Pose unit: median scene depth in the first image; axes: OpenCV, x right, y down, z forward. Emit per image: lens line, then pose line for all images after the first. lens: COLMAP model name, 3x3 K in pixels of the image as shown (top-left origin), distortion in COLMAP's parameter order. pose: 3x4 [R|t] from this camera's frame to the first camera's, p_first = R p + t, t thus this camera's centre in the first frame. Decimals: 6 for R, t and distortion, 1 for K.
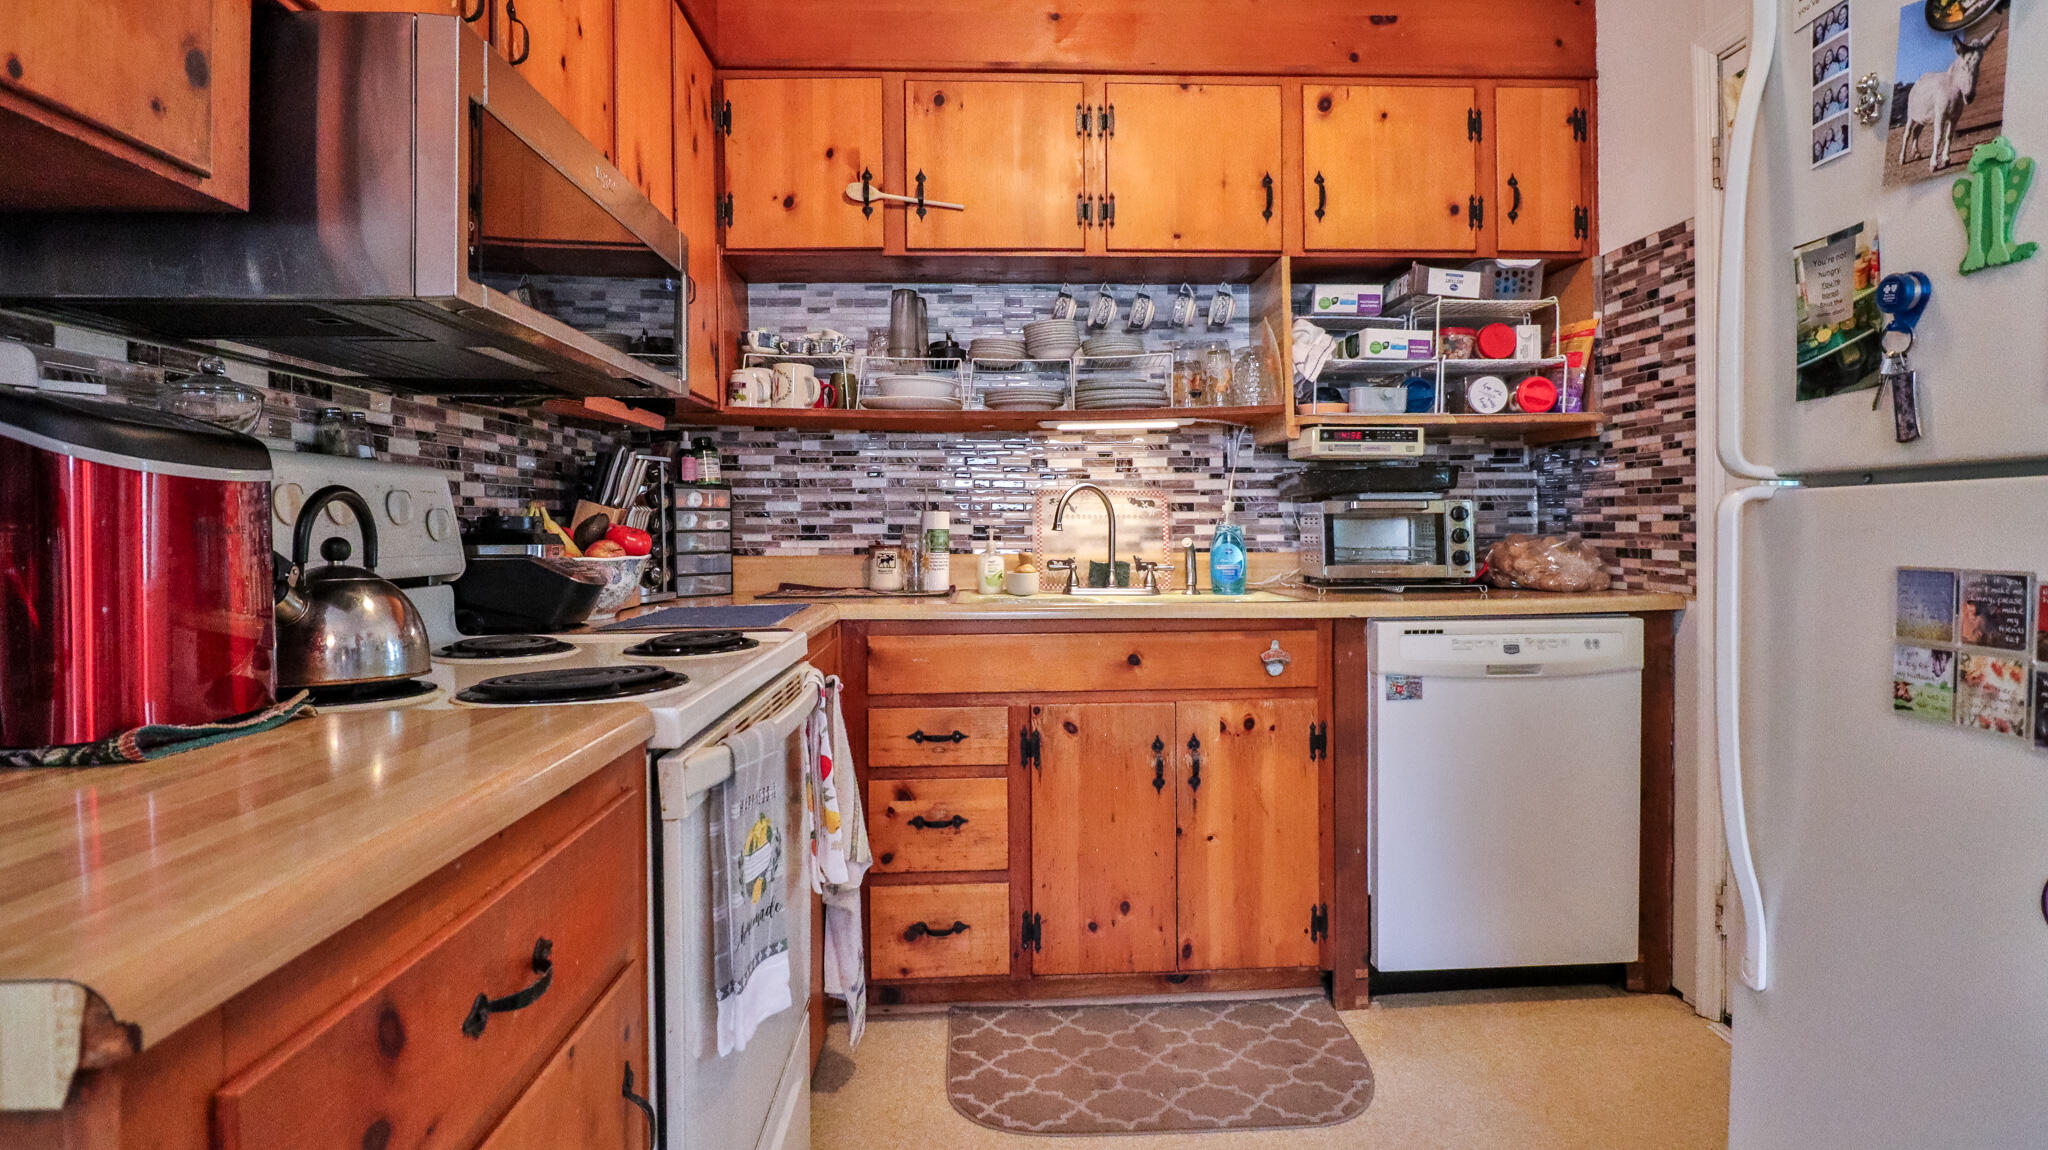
lens RADIAL K [[1052.6, 0, 1038.0], [0, 1052.6, 535.5], [0, 0, 1]] dist [0.001611, -0.016928]
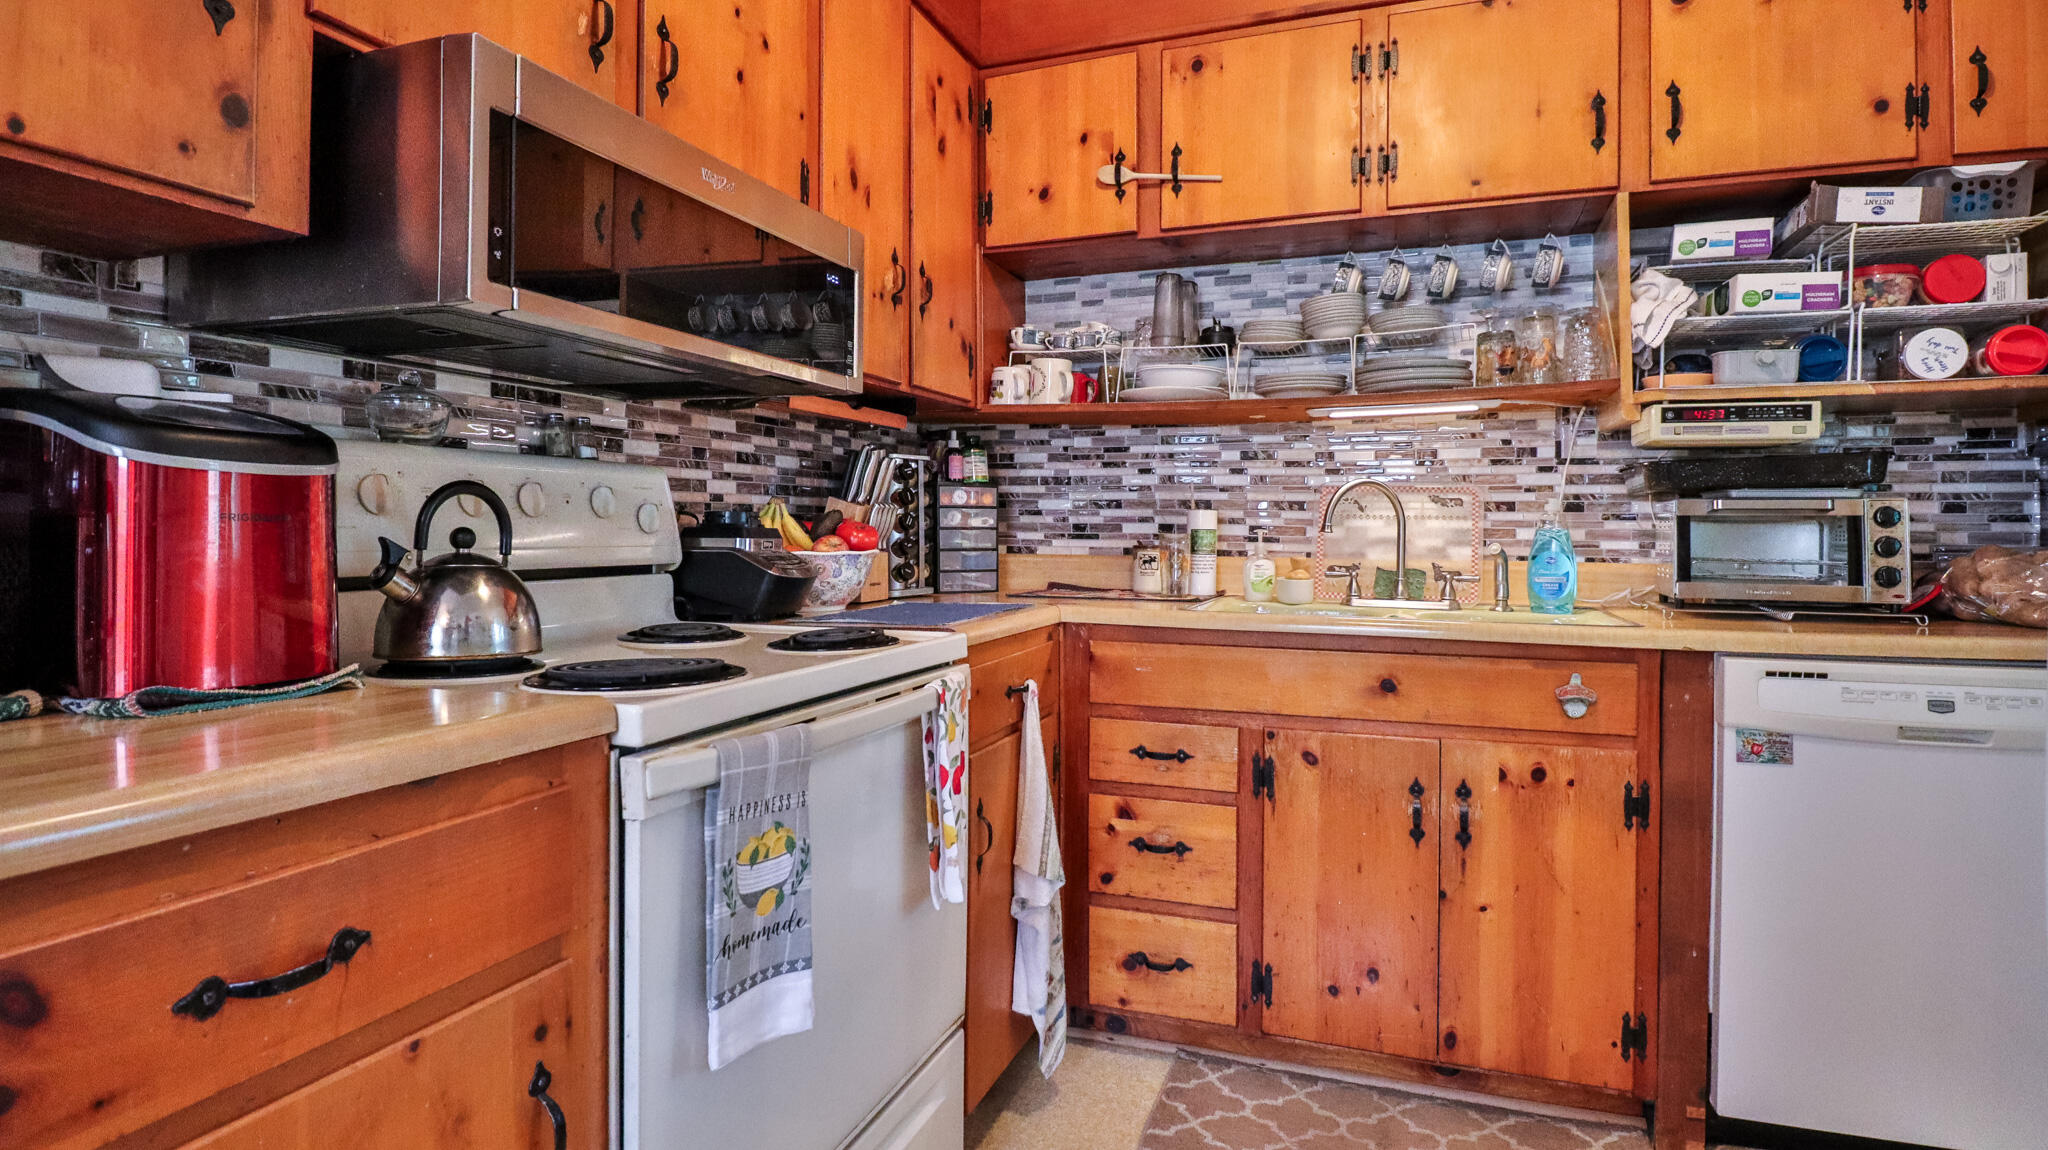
lens RADIAL K [[1052.6, 0, 1038.0], [0, 1052.6, 535.5], [0, 0, 1]] dist [0.001611, -0.016928]
pose [[0.919628, 0.014165, -0.392534, 0.155324], [-0.014641, 0.999891, 0.001780, -0.000249], [0.392517, 0.004110, 0.919736, 0.102811]]
